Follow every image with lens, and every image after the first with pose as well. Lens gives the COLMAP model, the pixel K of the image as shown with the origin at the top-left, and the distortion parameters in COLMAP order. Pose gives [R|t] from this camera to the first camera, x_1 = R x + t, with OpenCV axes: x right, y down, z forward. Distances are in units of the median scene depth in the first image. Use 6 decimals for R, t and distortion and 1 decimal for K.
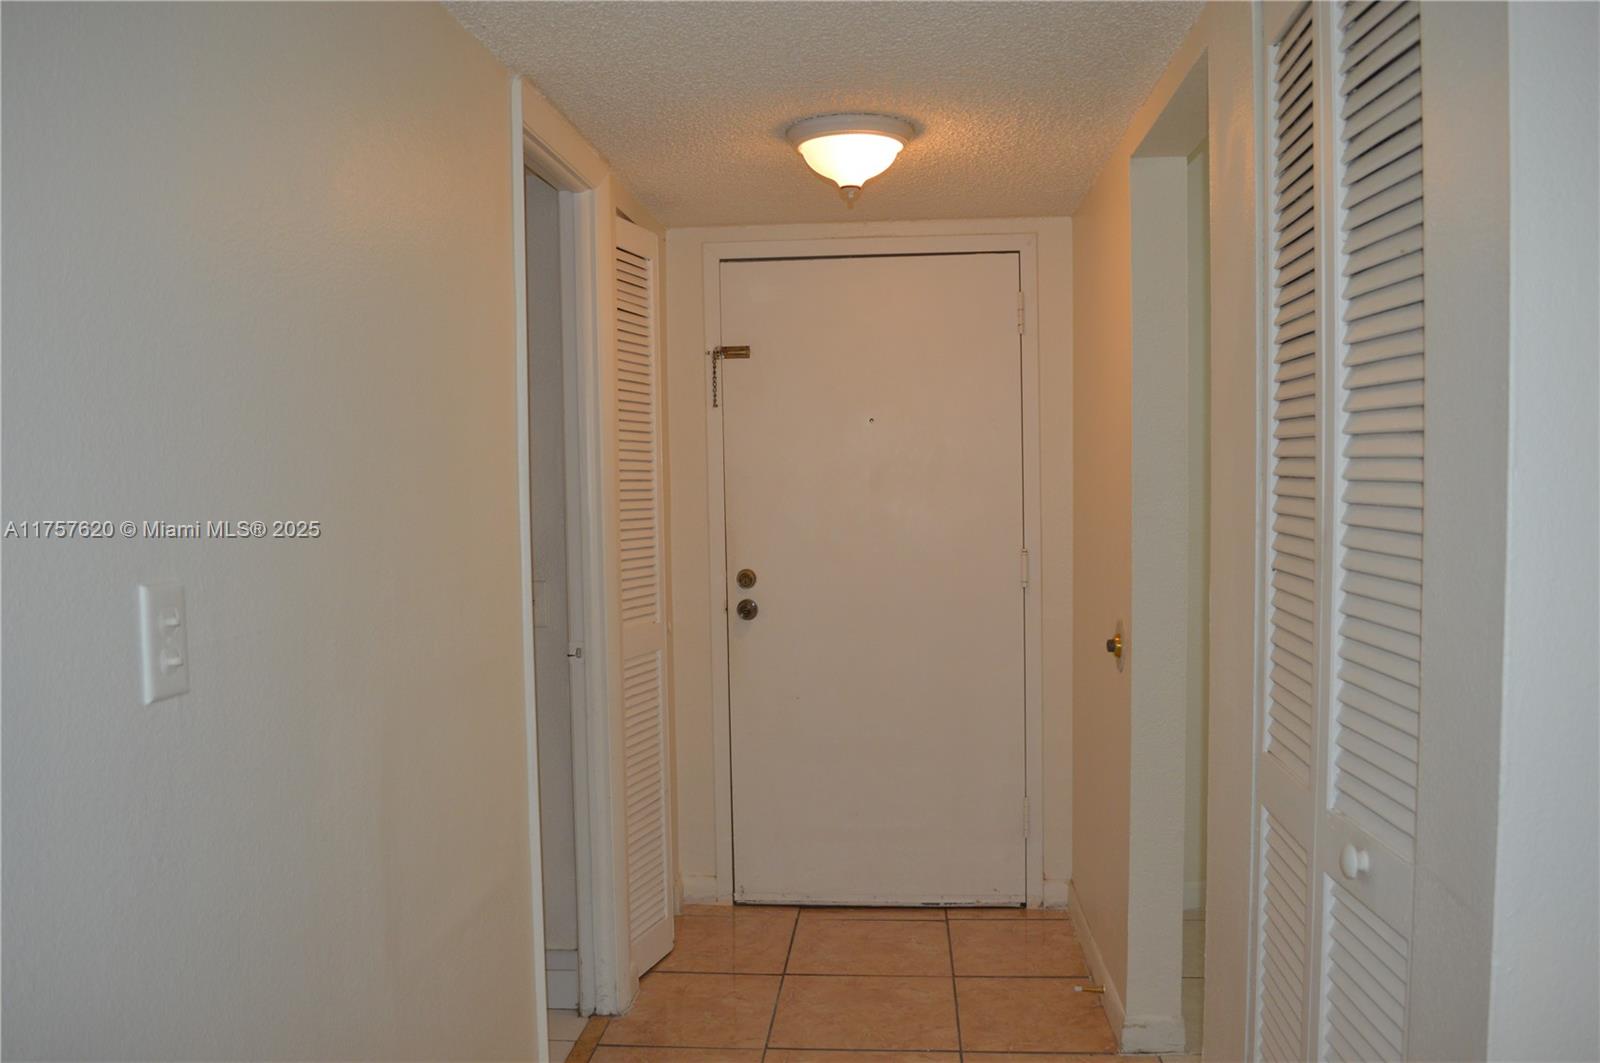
lens RADIAL K [[1279.8, 0, 805.8], [0, 1279.8, 529.8], [0, 0, 1]] dist [-0.081924, 0.012065]
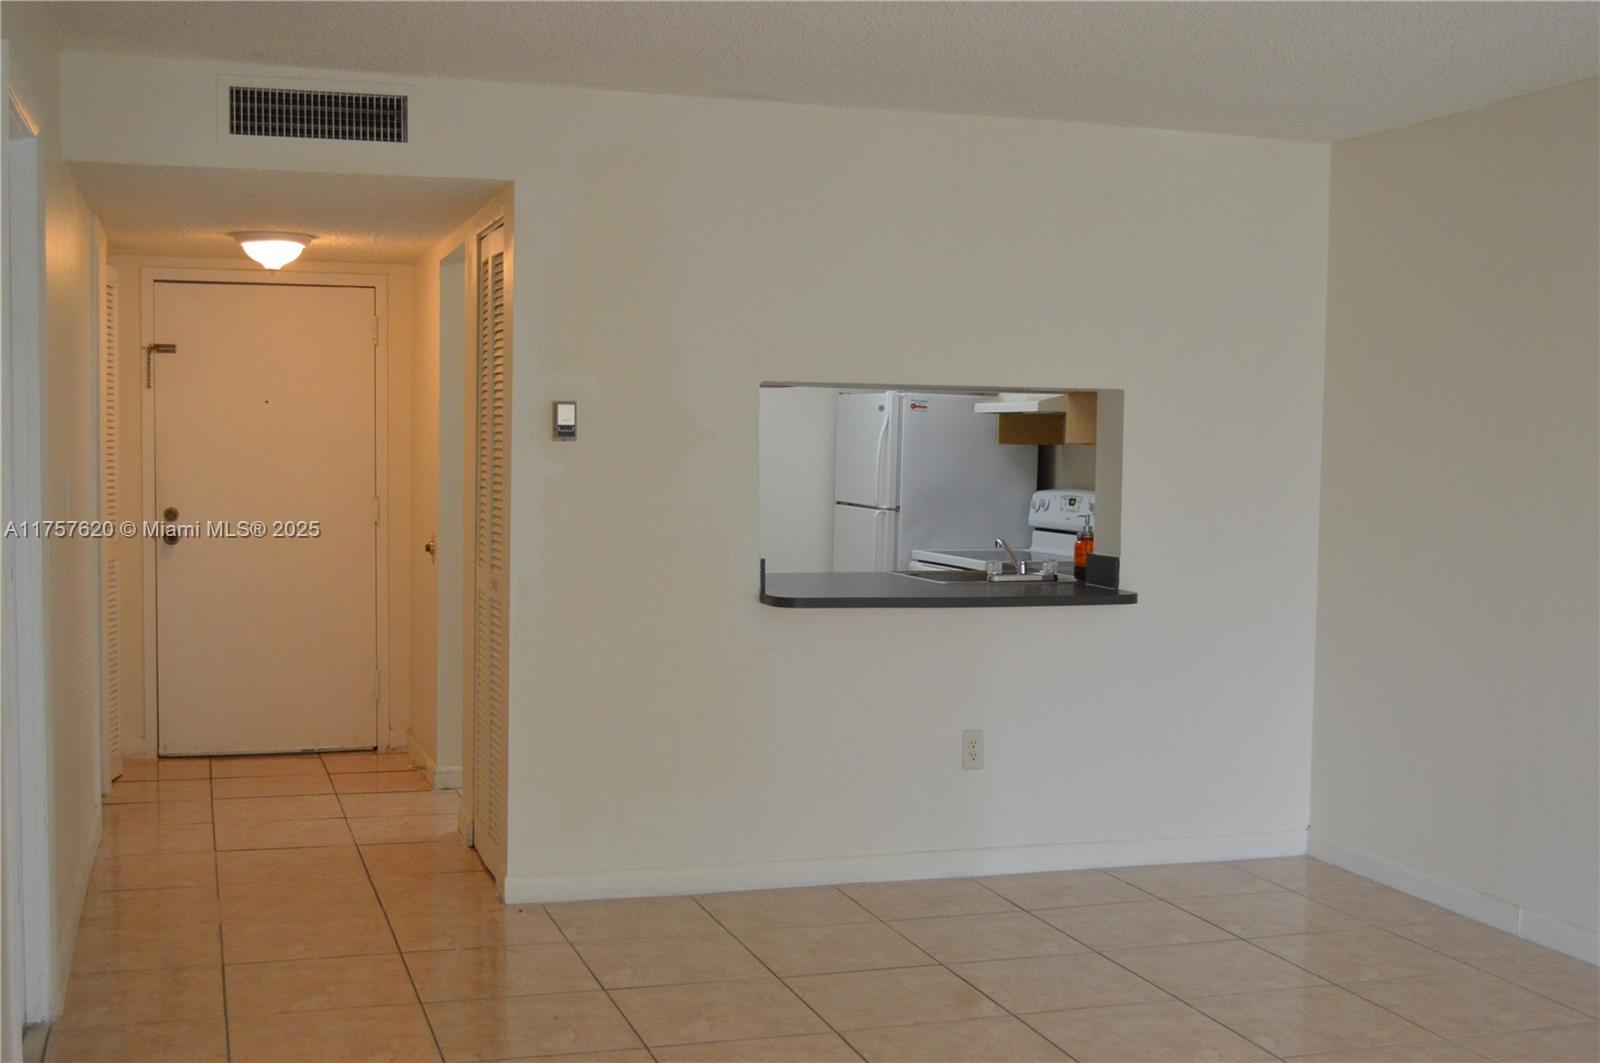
lens RADIAL K [[1868.2, 0, 805.5], [0, 1868.2, 532.1], [0, 0, 1]] dist [-0.045620, 0.000000]
pose [[0.924584, 0.005773, 0.380934, -0.177125], [-0.008249, 0.999954, 0.004866, 0.042024], [-0.380889, -0.007641, 0.924589, -1.100570]]
